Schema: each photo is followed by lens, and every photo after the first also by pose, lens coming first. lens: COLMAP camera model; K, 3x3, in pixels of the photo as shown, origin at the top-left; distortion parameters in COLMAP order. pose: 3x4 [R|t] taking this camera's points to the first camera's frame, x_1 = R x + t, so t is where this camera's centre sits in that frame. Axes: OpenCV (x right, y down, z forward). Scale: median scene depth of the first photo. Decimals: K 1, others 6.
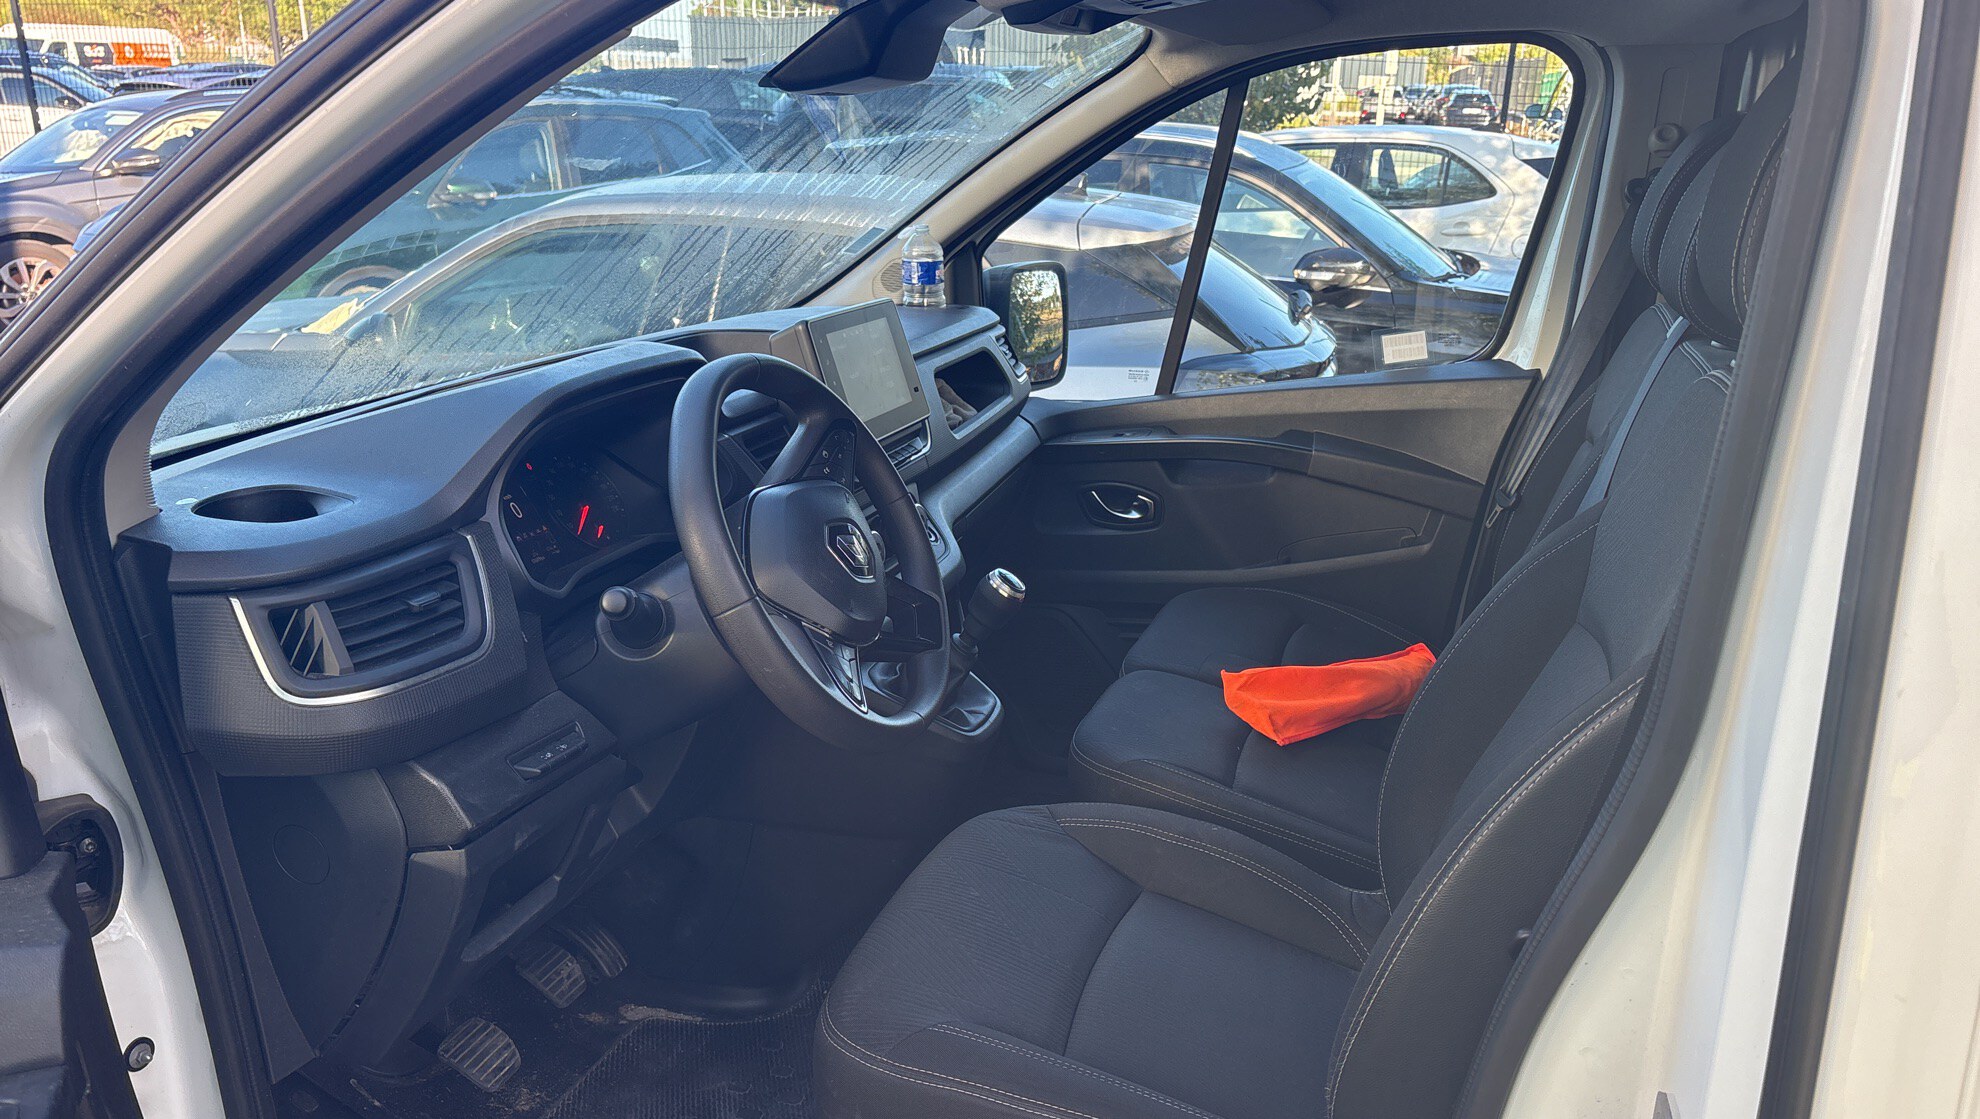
lens RADIAL K [[1492.7, 0, 916.2], [0, 1492.7, 566.3], [0, 0, 1]] dist [0.097098, -0.092637]
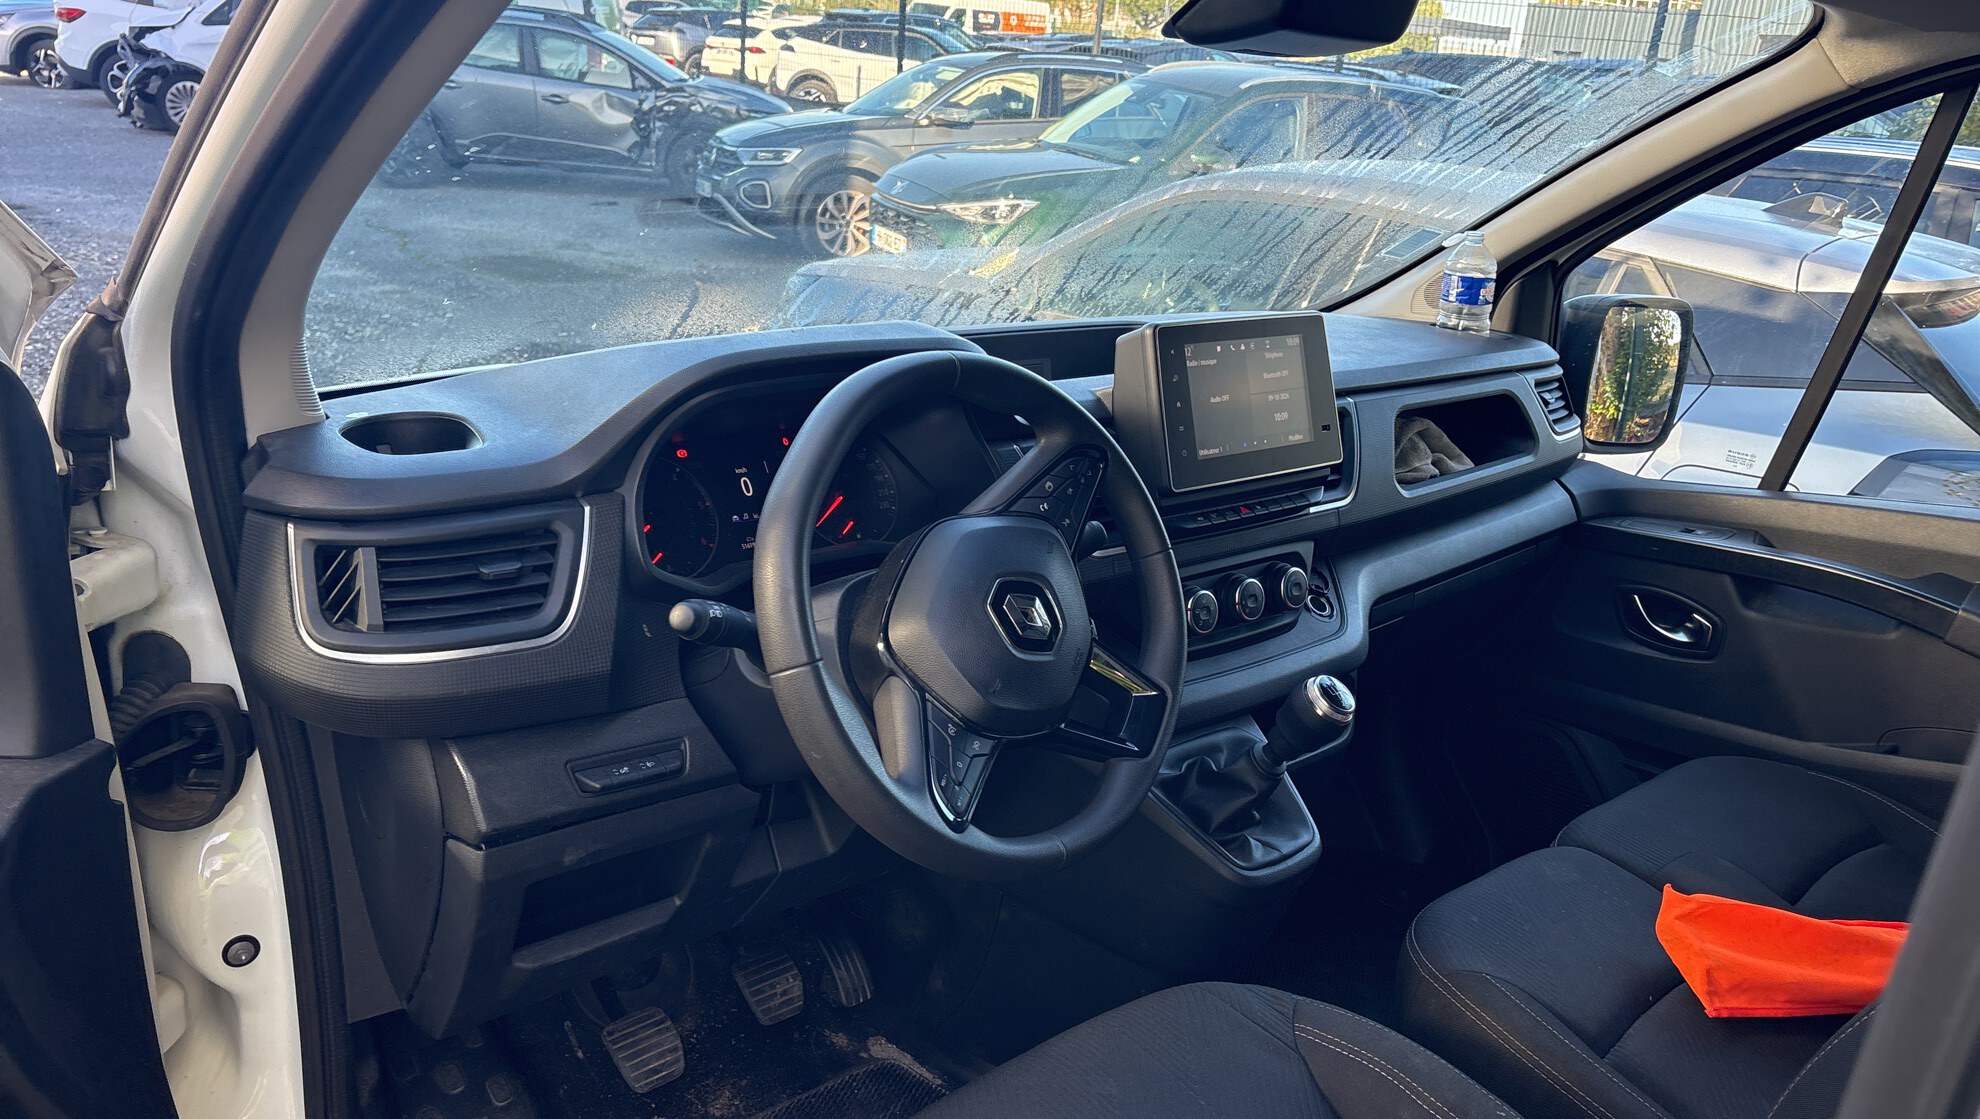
lens RADIAL K [[1492.7, 0, 916.2], [0, 1492.7, 566.3], [0, 0, 1]] dist [0.097098, -0.092637]
pose [[0.884294, 0.208816, -0.417636, 0.159676], [-0.203473, 0.977370, 0.057851, -0.048736], [0.420265, 0.033820, 0.906771, 0.182051]]
